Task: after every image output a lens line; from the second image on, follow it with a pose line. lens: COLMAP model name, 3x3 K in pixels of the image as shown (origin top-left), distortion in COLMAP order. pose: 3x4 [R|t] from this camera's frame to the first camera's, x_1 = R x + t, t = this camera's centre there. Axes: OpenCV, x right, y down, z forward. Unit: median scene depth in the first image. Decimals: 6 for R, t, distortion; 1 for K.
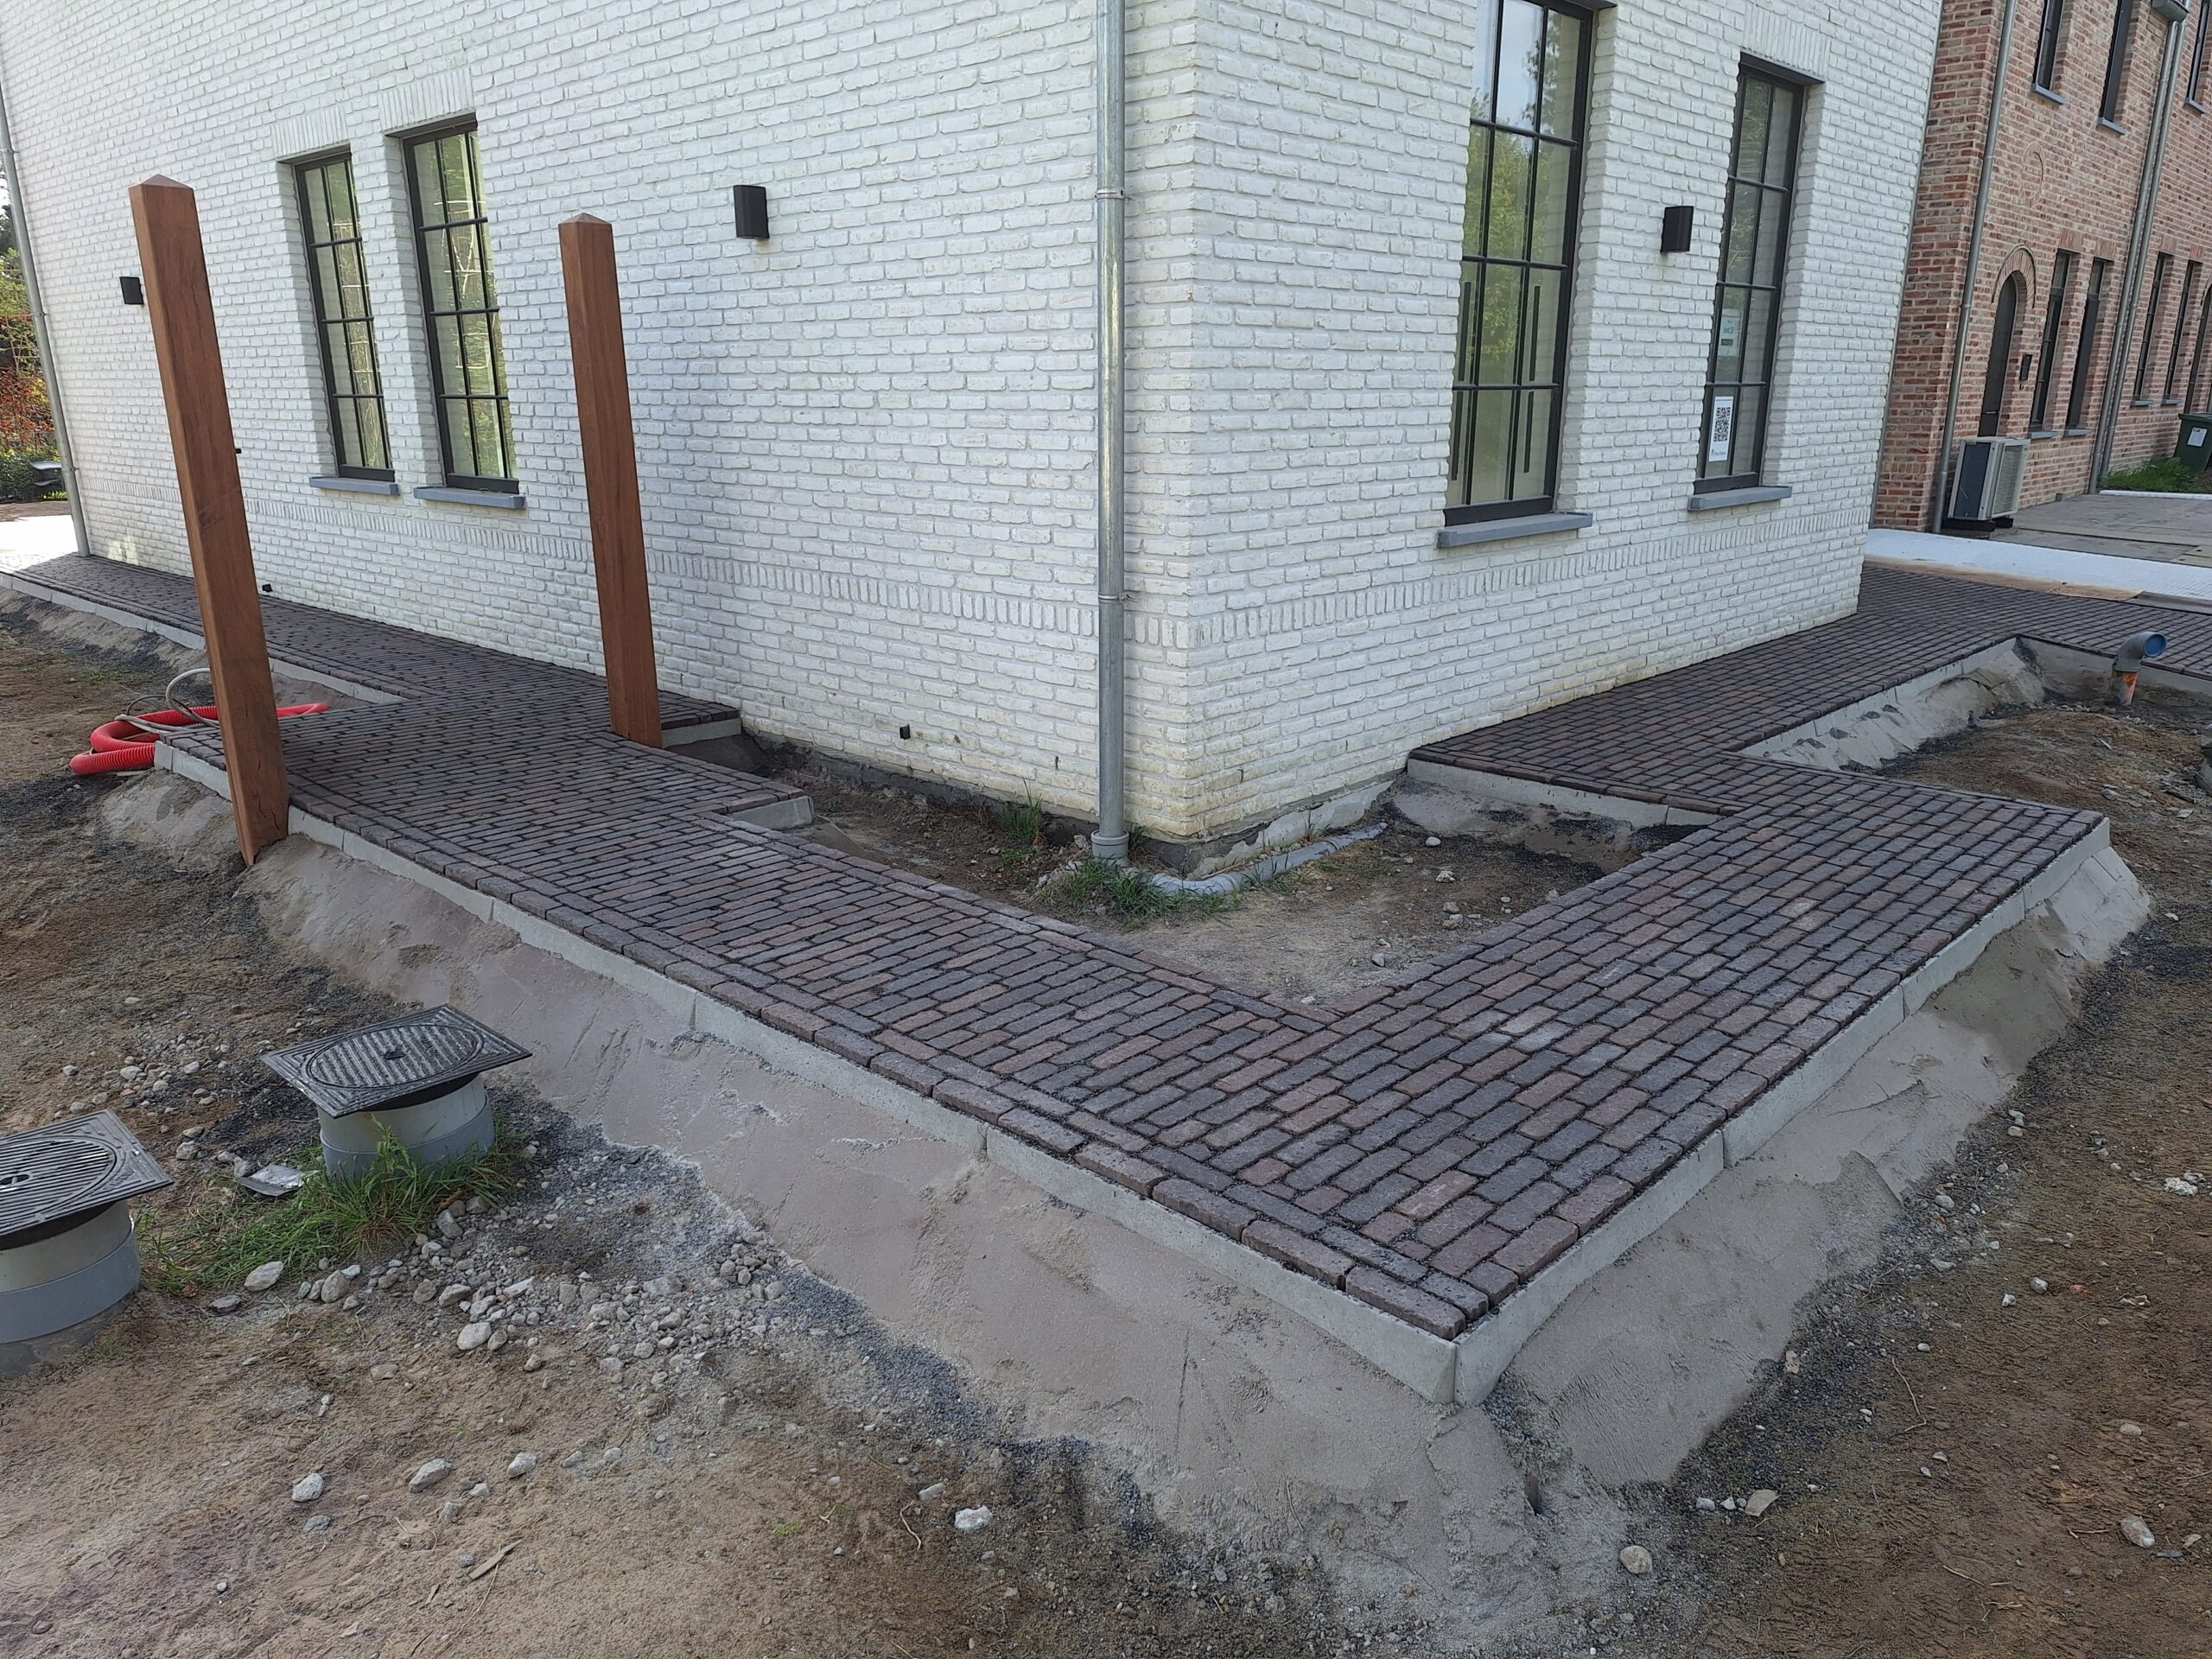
lens RADIAL K [[1492.3, 0, 1118.5], [0, 1492.3, 853.3], [0, 0, 1]] dist [0.096863, -0.113390]
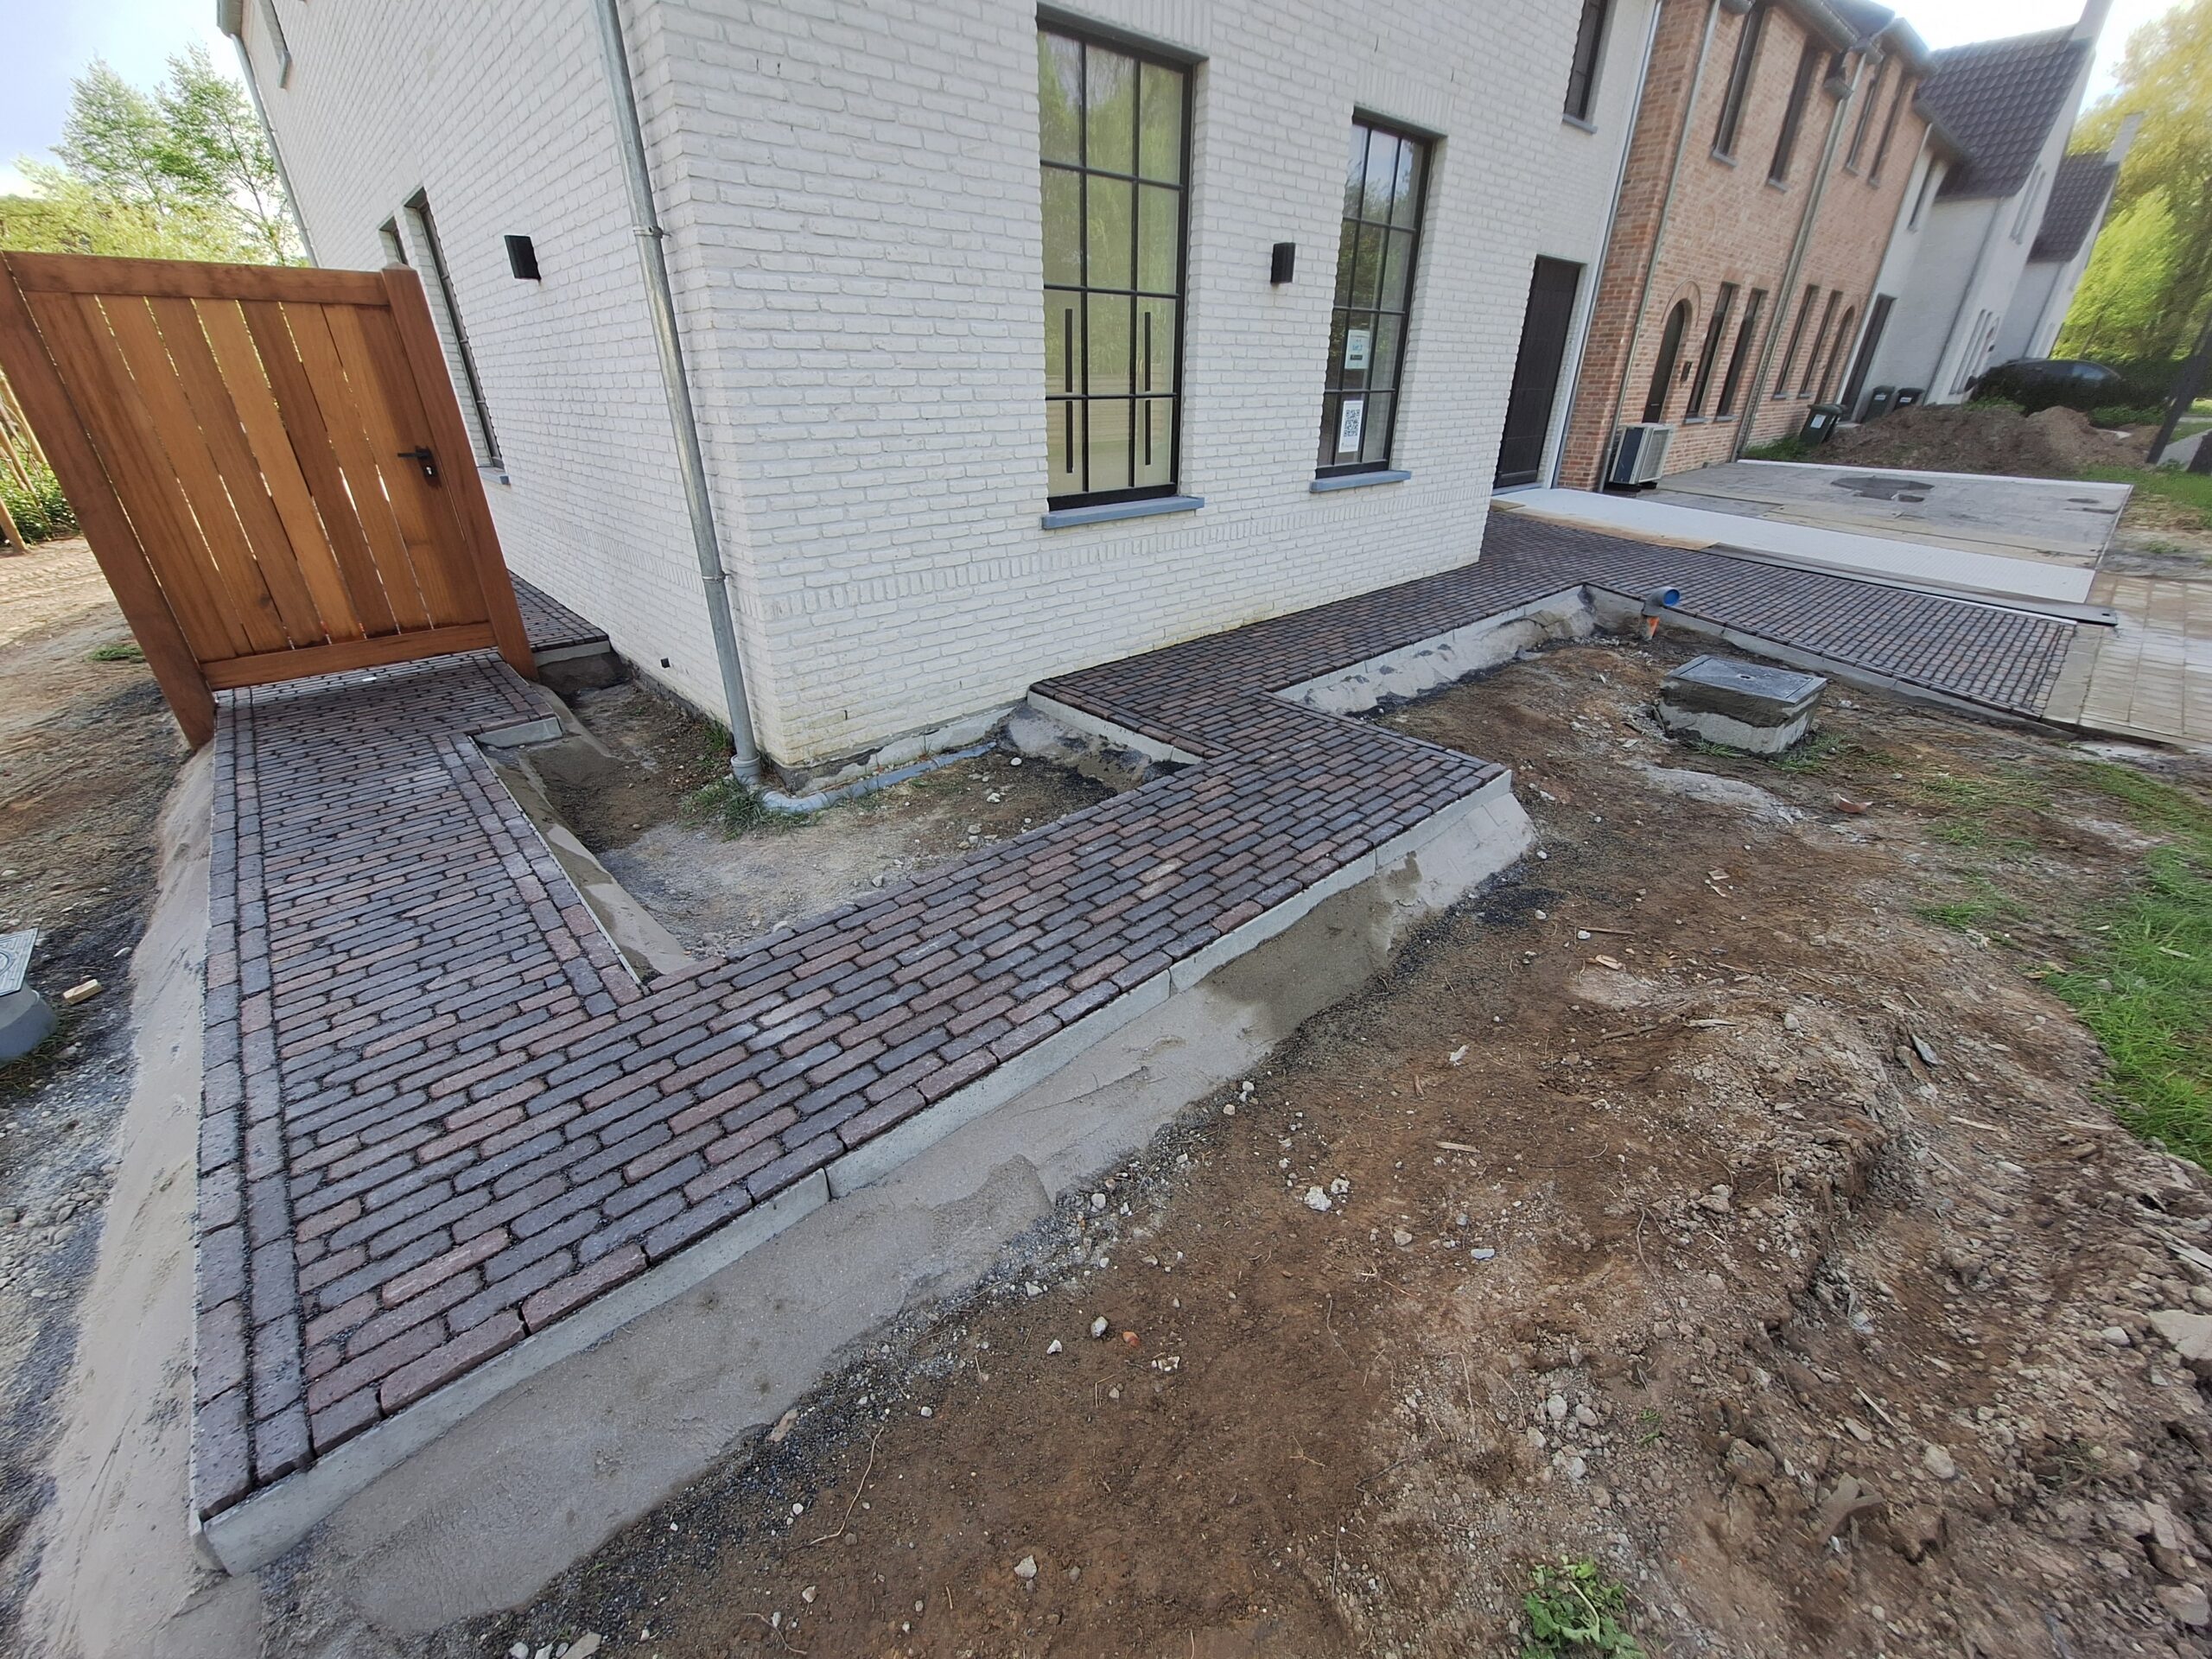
lens RADIAL K [[854.5, 0, 1090.6], [0, 854.5, 820.9], [0, 0, 1]] dist [-0.007781, 0.000539]
pose [[0.996002, 0.038800, -0.080460, 0.361536], [-0.023706, 0.983253, 0.180696, -0.101395], [0.086123, -0.178066, 0.980242, 0.269892]]
